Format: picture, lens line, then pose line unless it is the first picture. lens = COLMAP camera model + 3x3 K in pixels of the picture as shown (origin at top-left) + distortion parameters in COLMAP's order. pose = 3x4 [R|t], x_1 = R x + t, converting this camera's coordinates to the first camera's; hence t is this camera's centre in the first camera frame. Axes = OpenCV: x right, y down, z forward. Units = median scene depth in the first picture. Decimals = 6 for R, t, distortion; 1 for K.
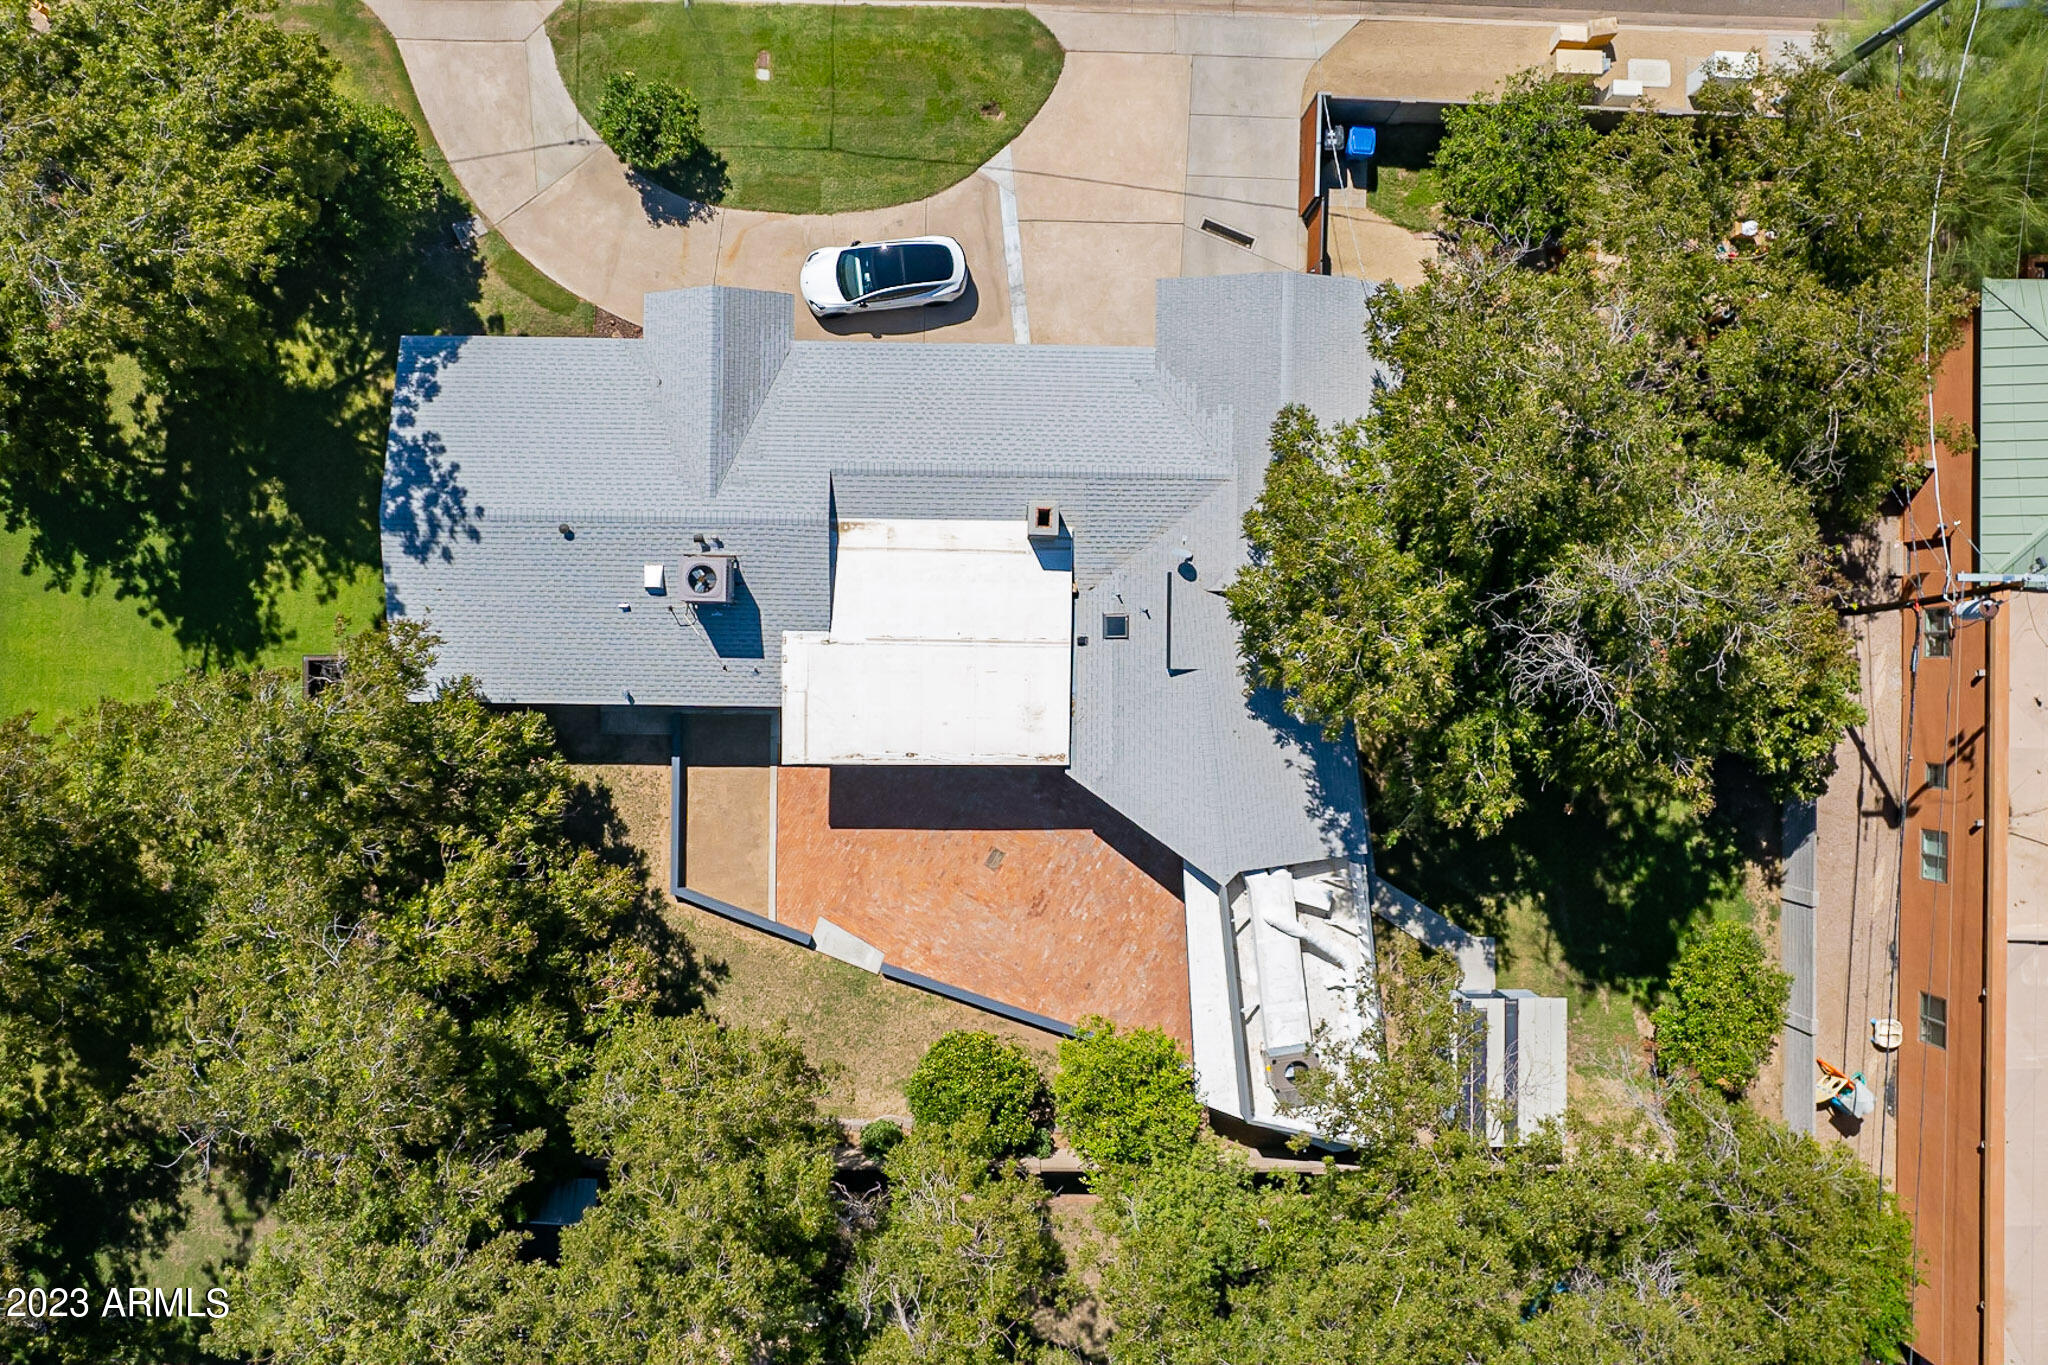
lens RADIAL K [[1544.6, 0, 1043.9], [0, 1544.6, 692.5], [0, 0, 1]] dist [-0.069269, 0.048923]
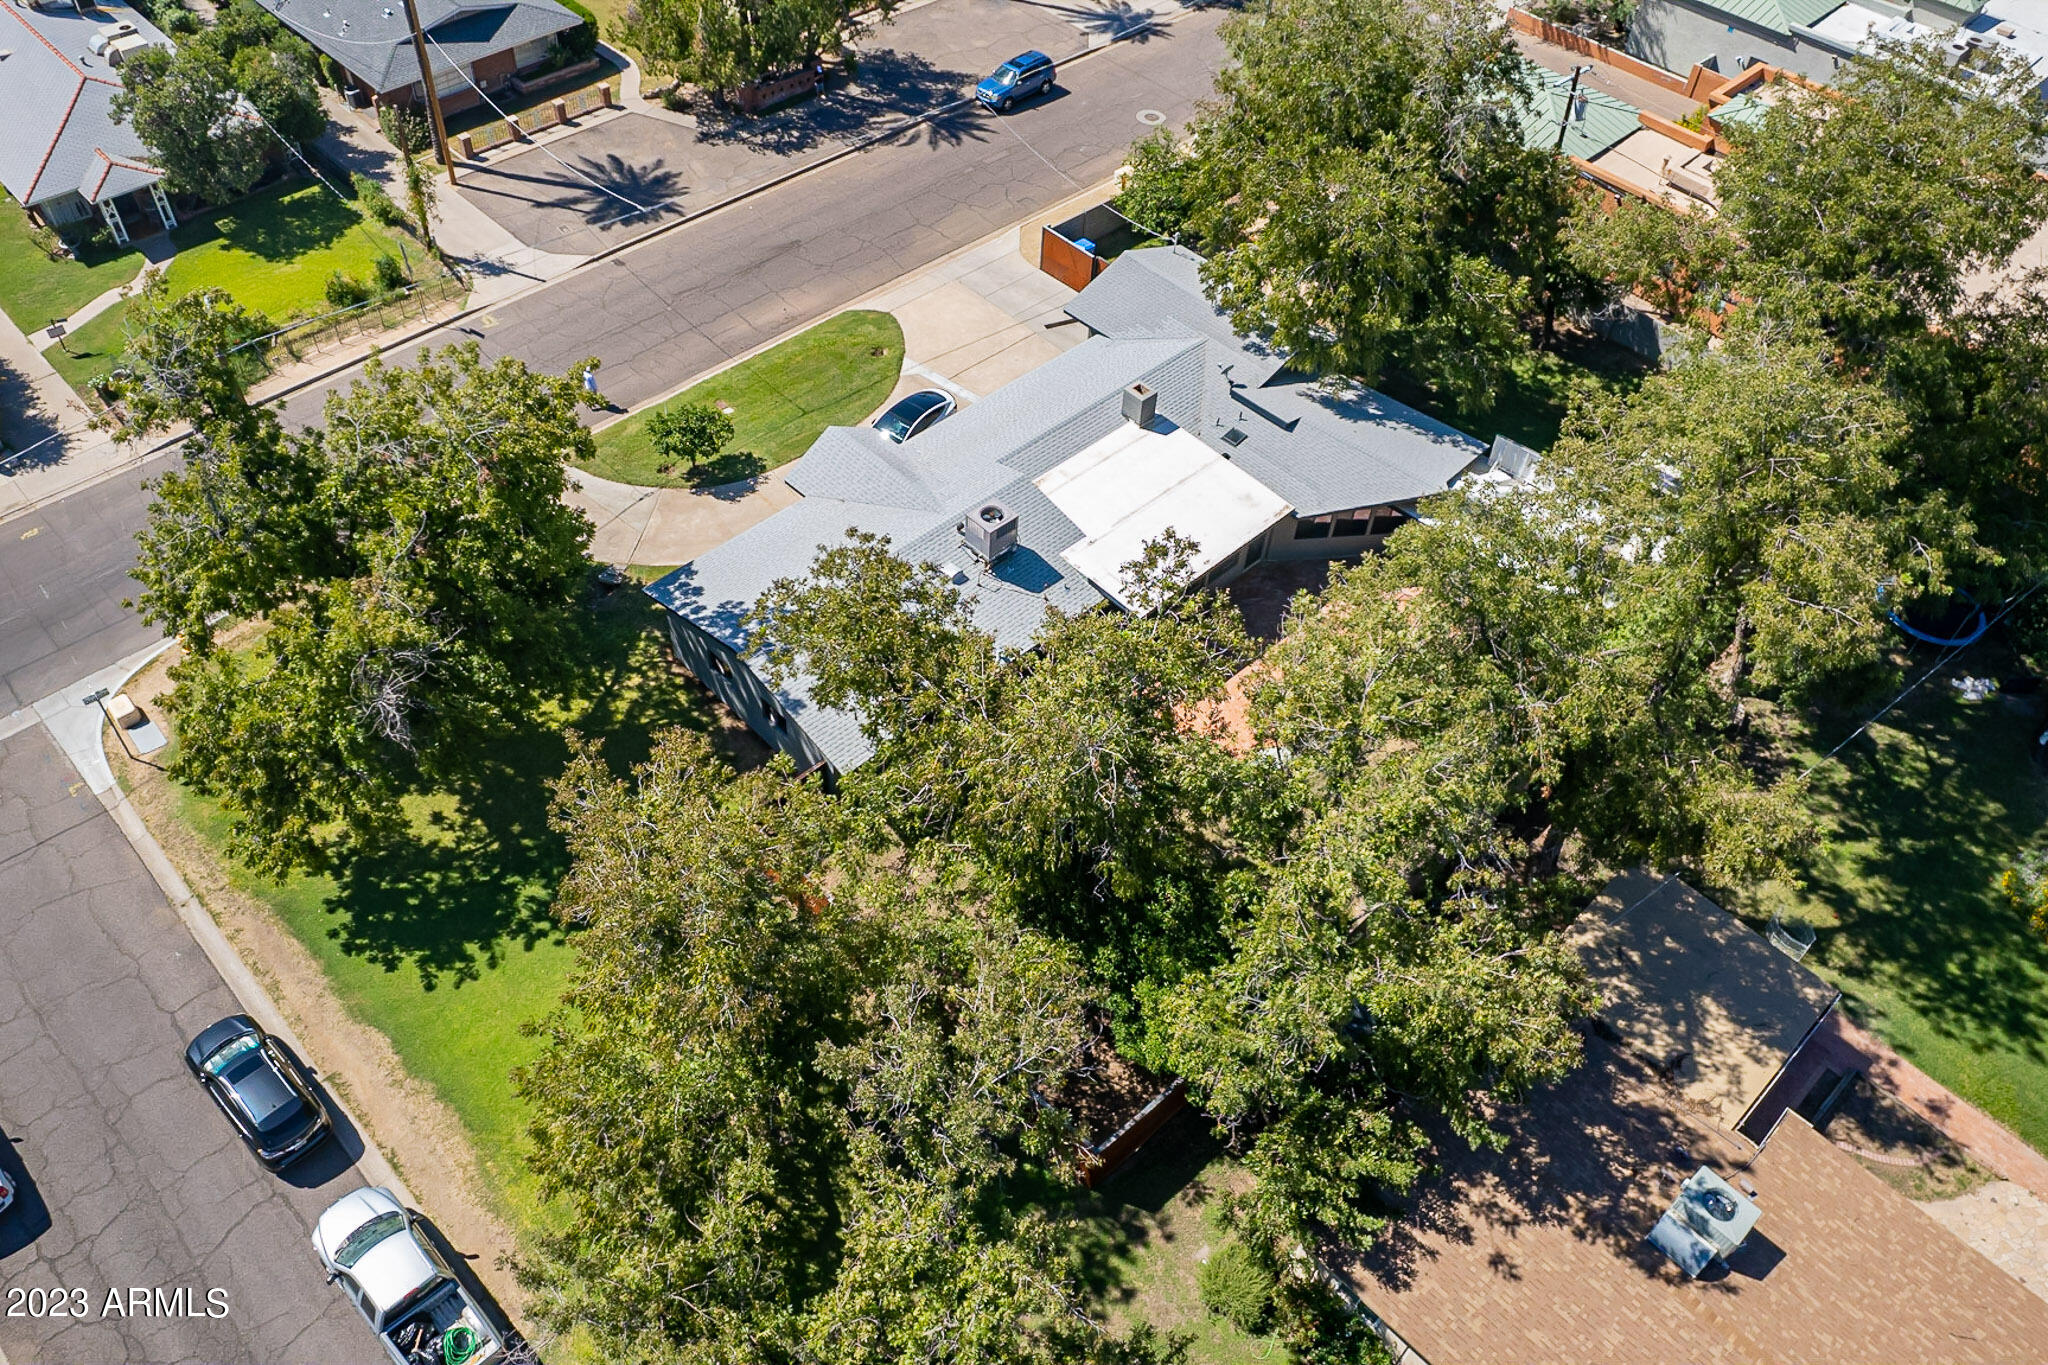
lens RADIAL K [[1544.6, 0, 1058.5], [0, 1544.6, 663.6], [0, 0, 1]] dist [-0.069269, 0.048923]
pose [[0.696704, -0.522907, 0.491092, -0.857363], [0.716752, 0.535564, -0.446584, 0.576282], [-0.029490, 0.663129, 0.747924, 0.170530]]
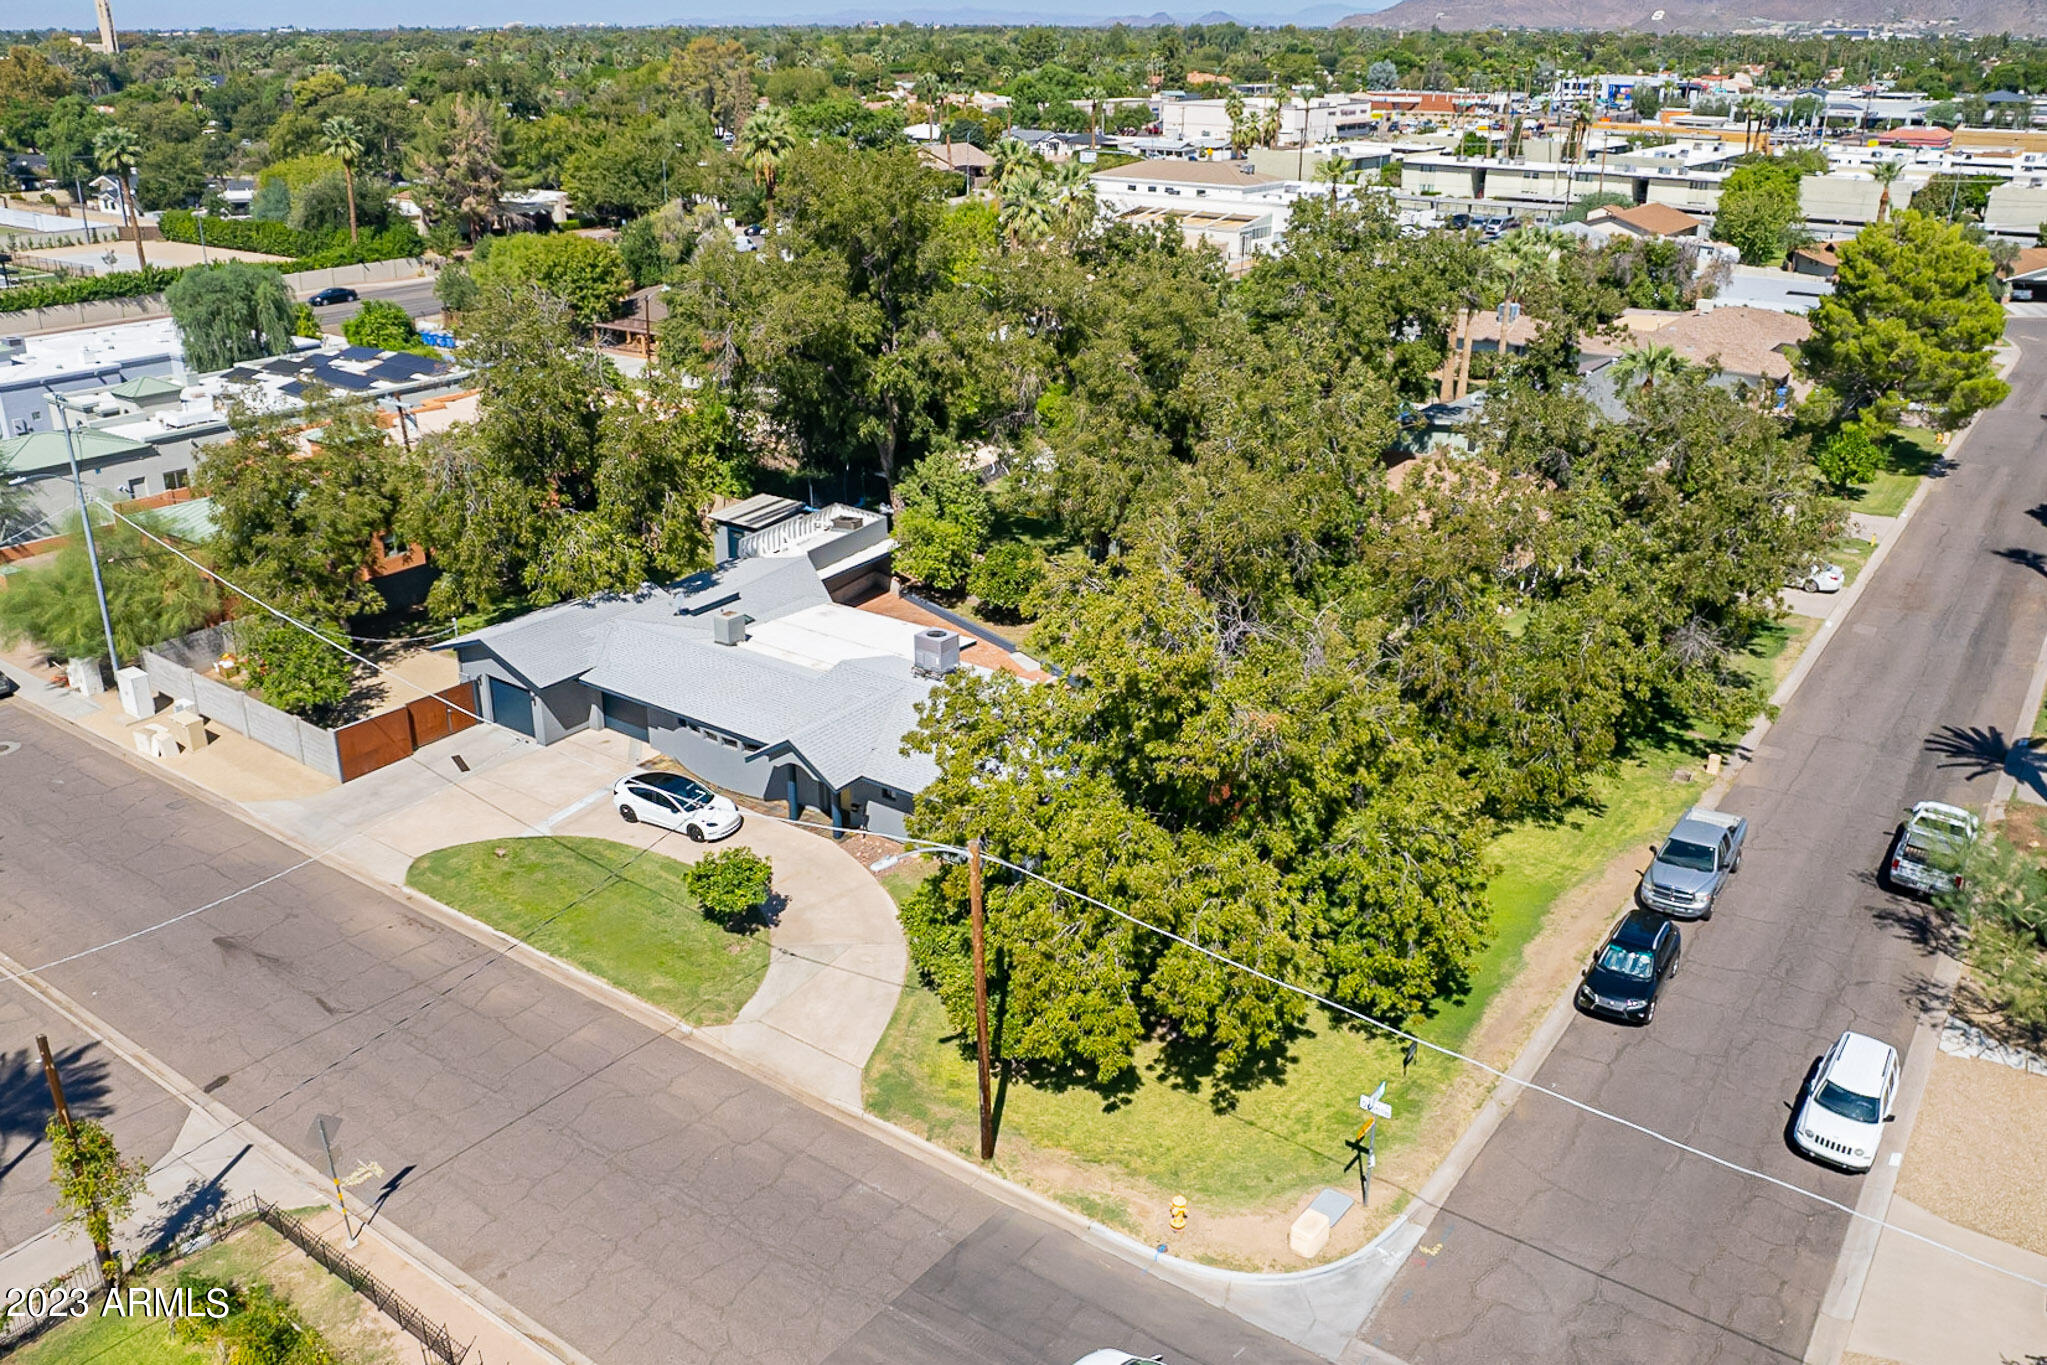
lens RADIAL K [[1543.9, 0, 1007.7], [0, 1543.9, 713.8], [0, 0, 1]] dist [-0.069269, 0.048923]
pose [[-0.817918, -0.260921, 0.512768, -1.034504], [0.574738, -0.329942, 0.748876, -1.130475], [-0.026214, 0.907226, 0.419826, 0.479575]]
